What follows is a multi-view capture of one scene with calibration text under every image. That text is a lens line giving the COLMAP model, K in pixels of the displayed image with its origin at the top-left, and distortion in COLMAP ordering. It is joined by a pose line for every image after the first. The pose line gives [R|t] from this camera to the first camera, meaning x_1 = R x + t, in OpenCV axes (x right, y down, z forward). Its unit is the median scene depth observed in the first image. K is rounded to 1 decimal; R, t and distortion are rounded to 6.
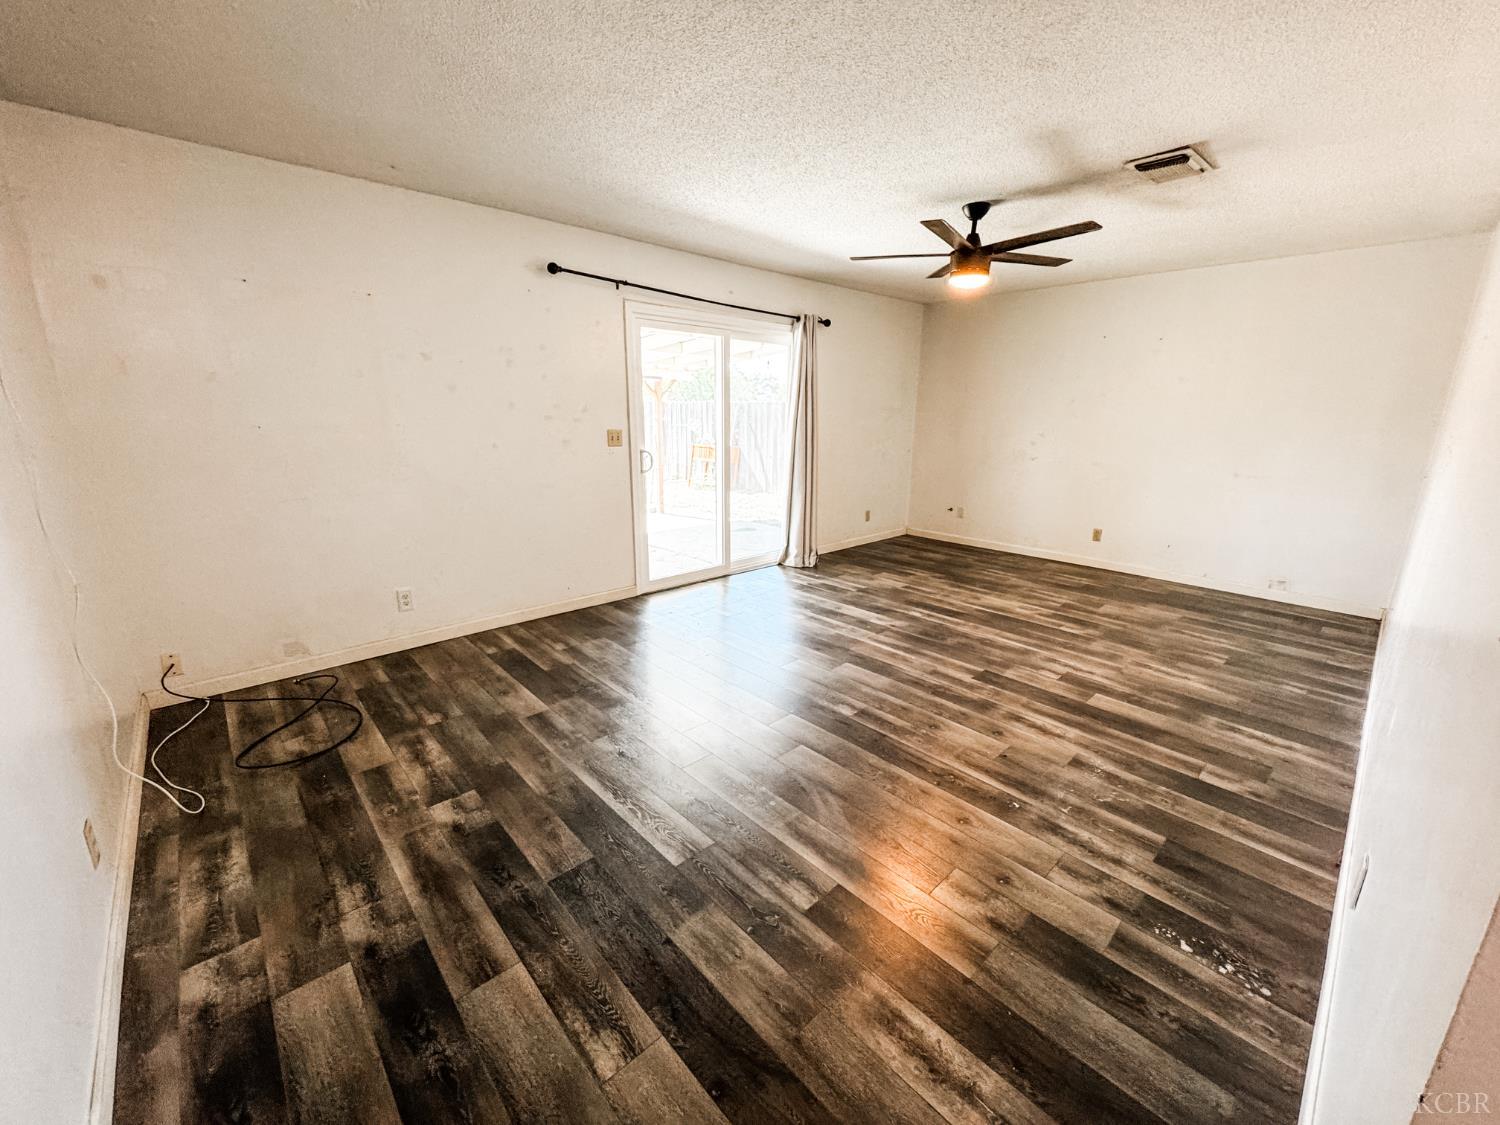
lens RADIAL K [[600.9, 0, 750.0], [0, 600.9, 562.5], [0, 0, 1]] dist [-0.002942, 0.000334]
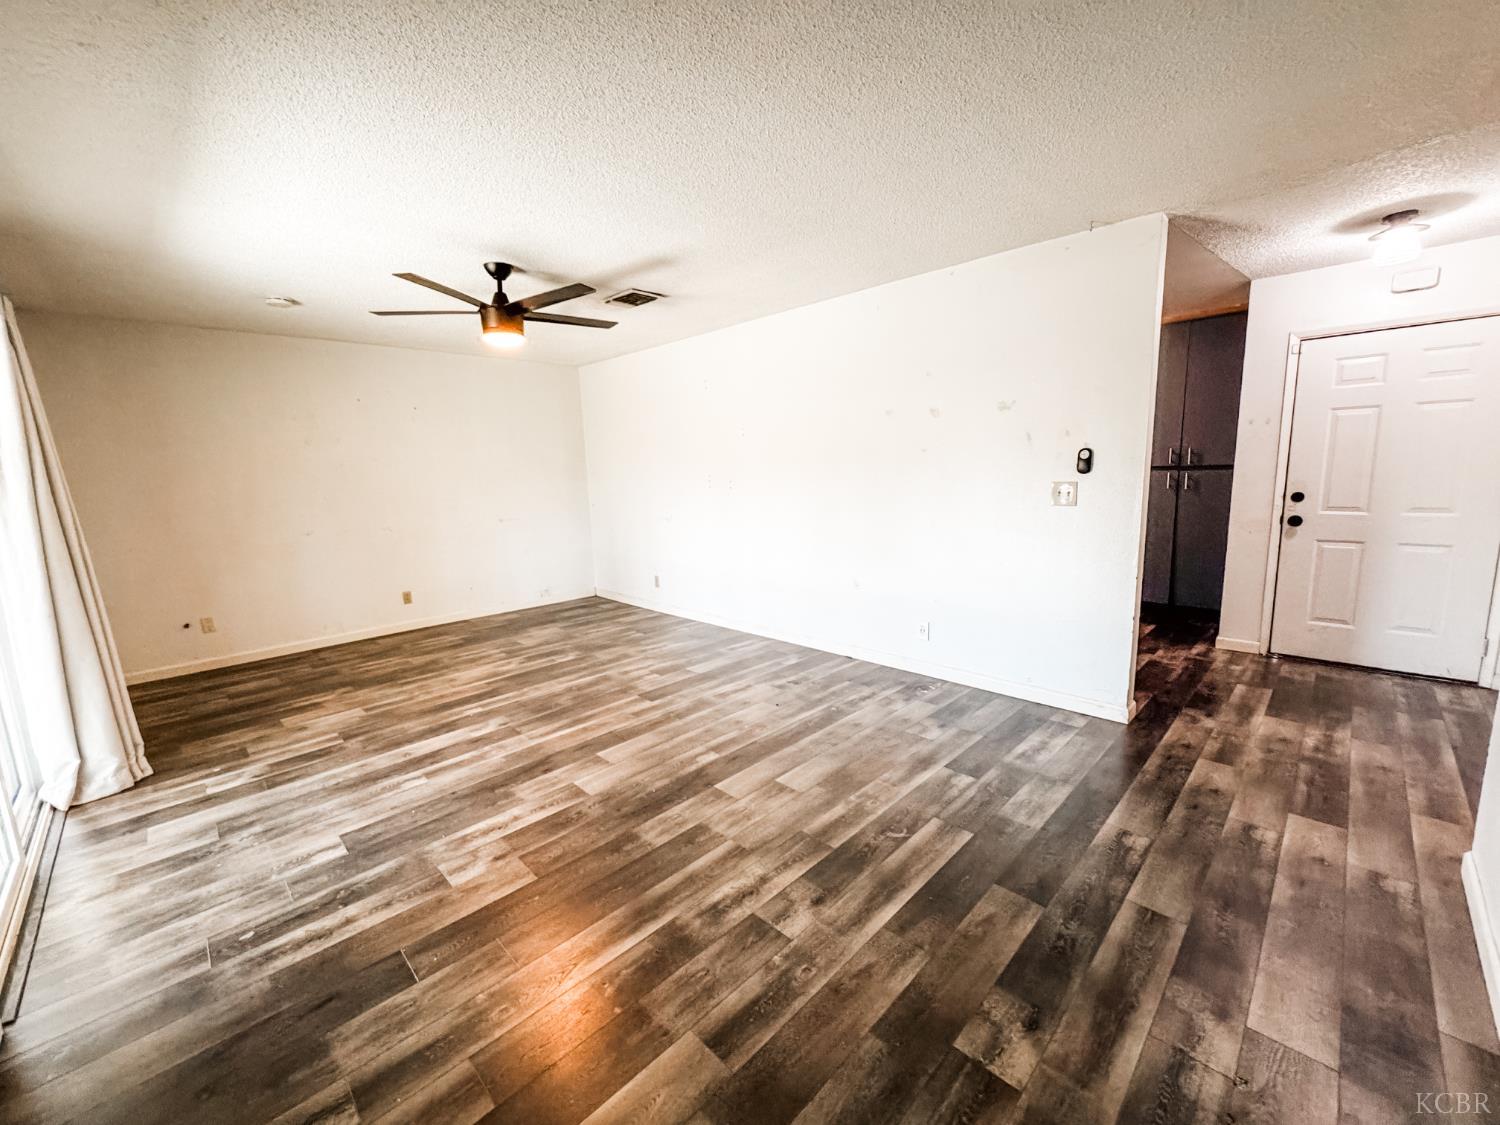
lens RADIAL K [[600.9, 0, 750.0], [0, 600.9, 562.5], [0, 0, 1]] dist [-0.002942, 0.000334]
pose [[-0.038031, -0.166537, 0.985302, -0.656128], [0.278462, 0.945191, 0.170506, -0.180741], [-0.959694, 0.280854, 0.010428, 0.697500]]
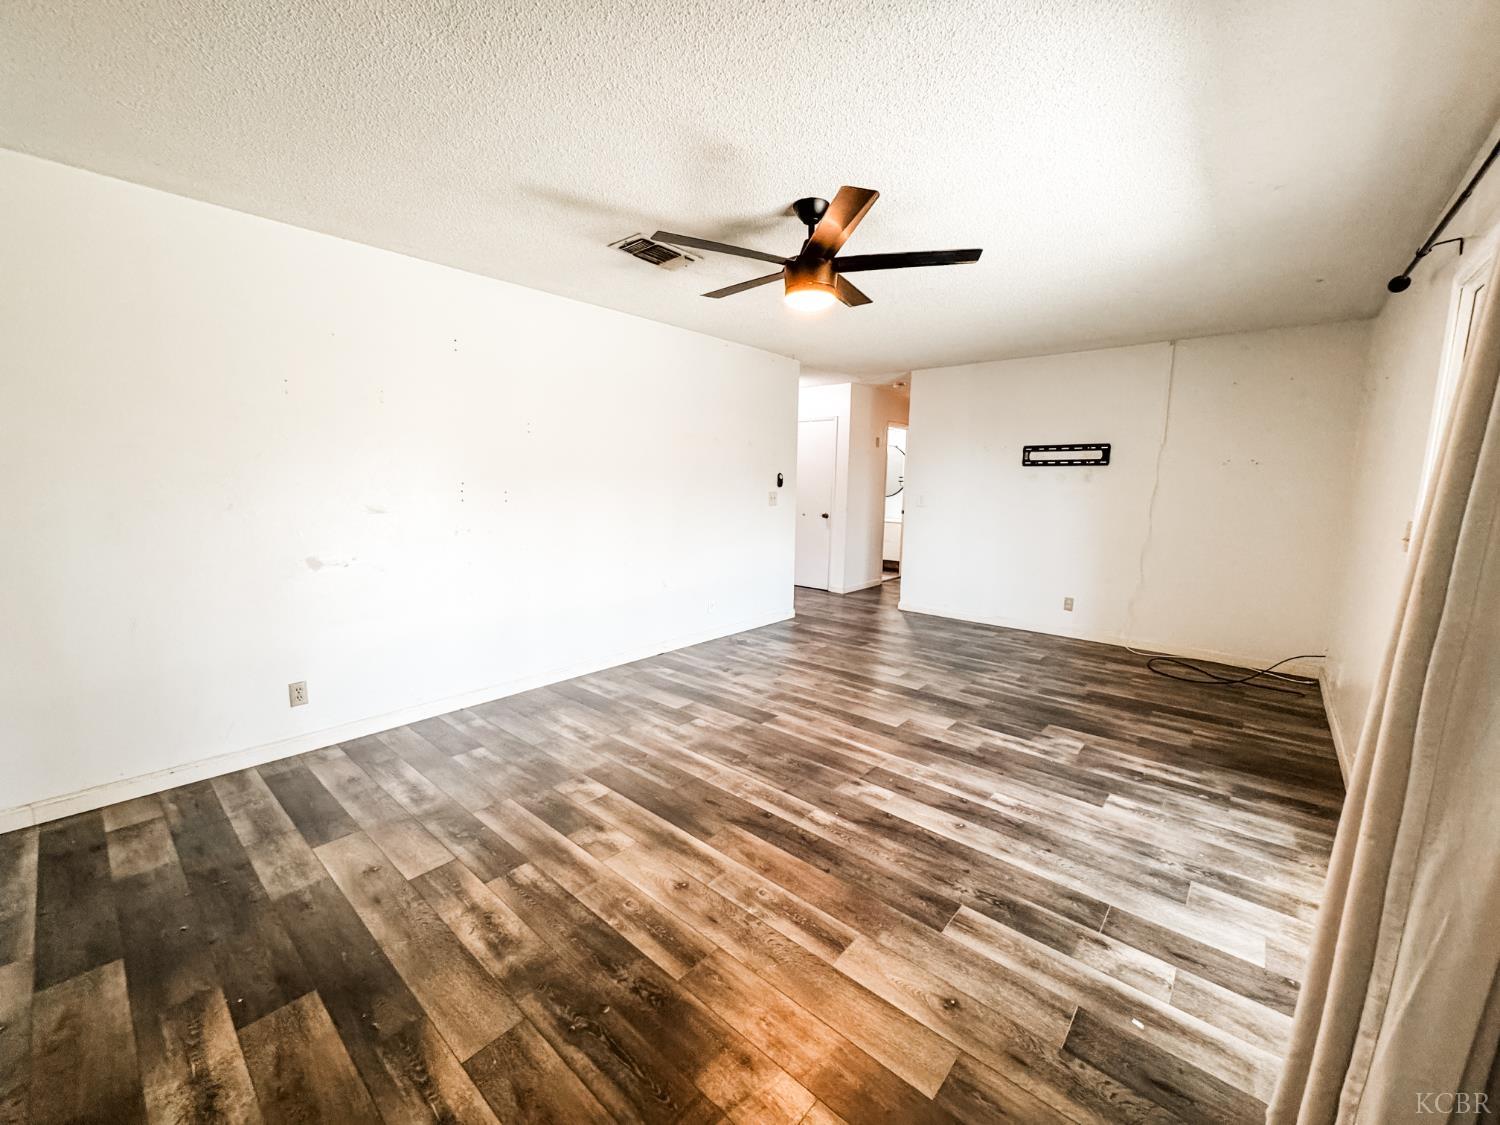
lens RADIAL K [[600.9, 0, 750.0], [0, 600.9, 562.5], [0, 0, 1]] dist [-0.002942, 0.000334]
pose [[-0.993752, -0.009665, -0.111190, 0.509929], [-0.051186, 0.924763, 0.377086, -0.439030], [0.099180, 0.380421, -0.919480, 1.772815]]
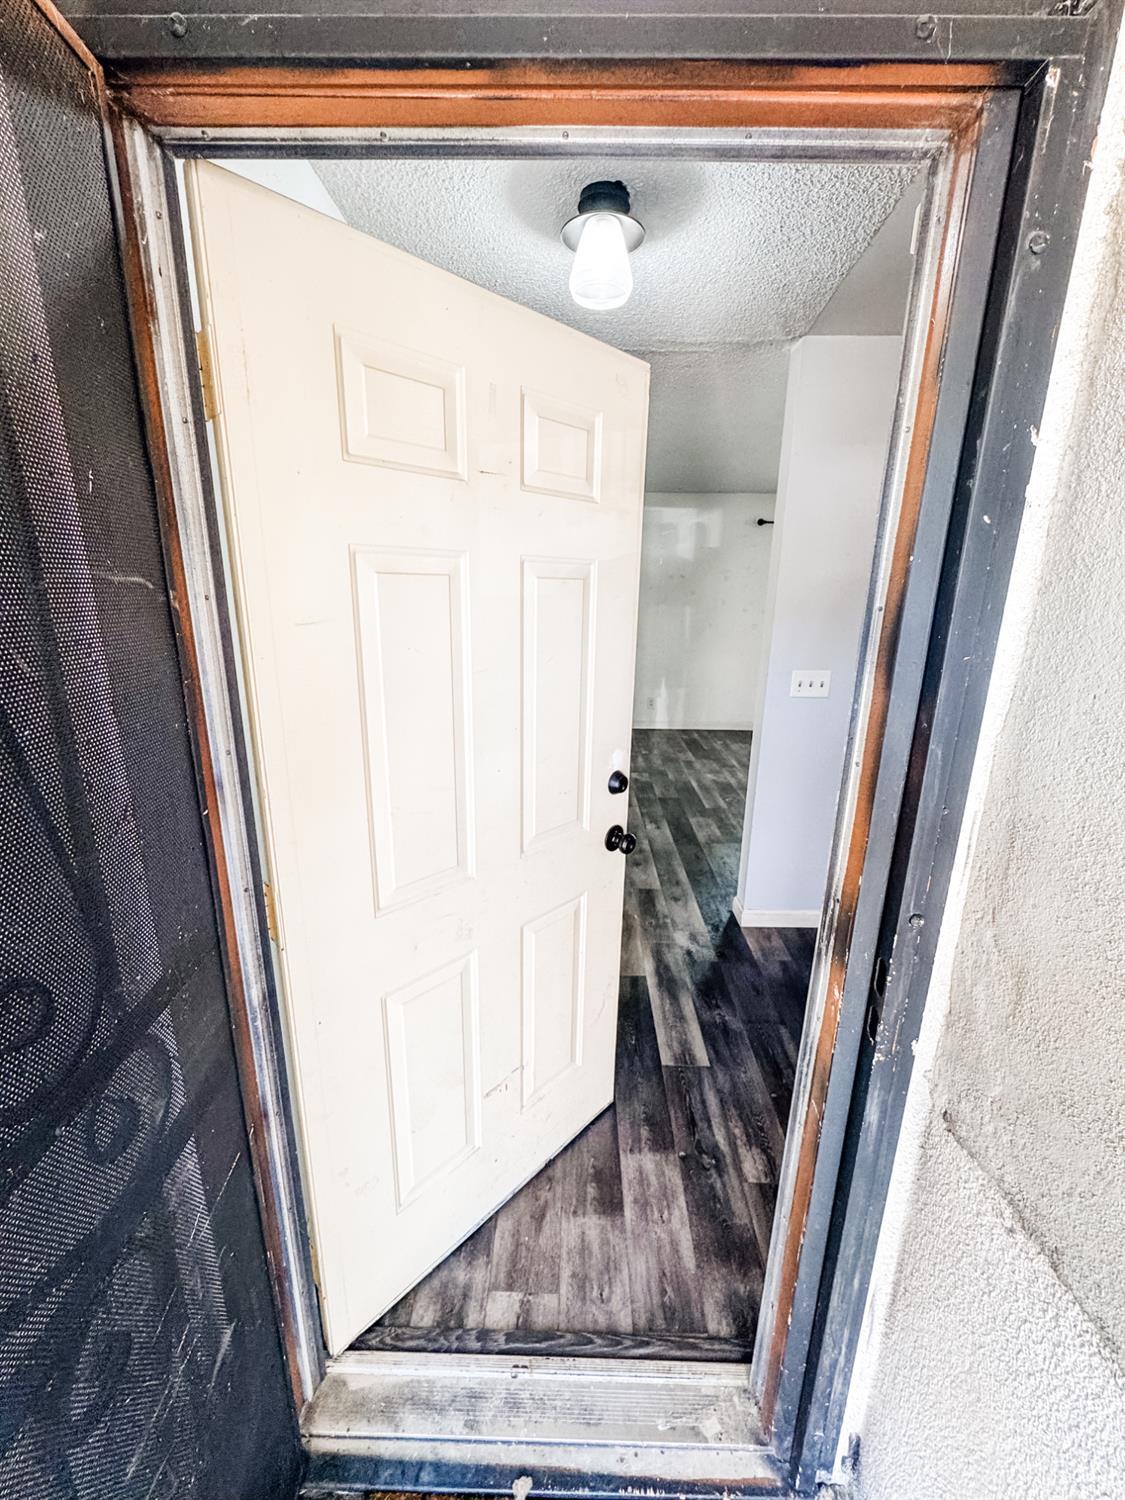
lens RADIAL K [[600.9, 0, 562.5], [0, 600.9, 750.0], [0, 0, 1]] dist [-0.002942, 0.000334]
pose [[0.717229, 0.179598, -0.673295, 0.558733], [-0.172620, 0.981893, 0.078031, 0.110176], [0.675118, 0.060258, 0.735245, -0.614507]]
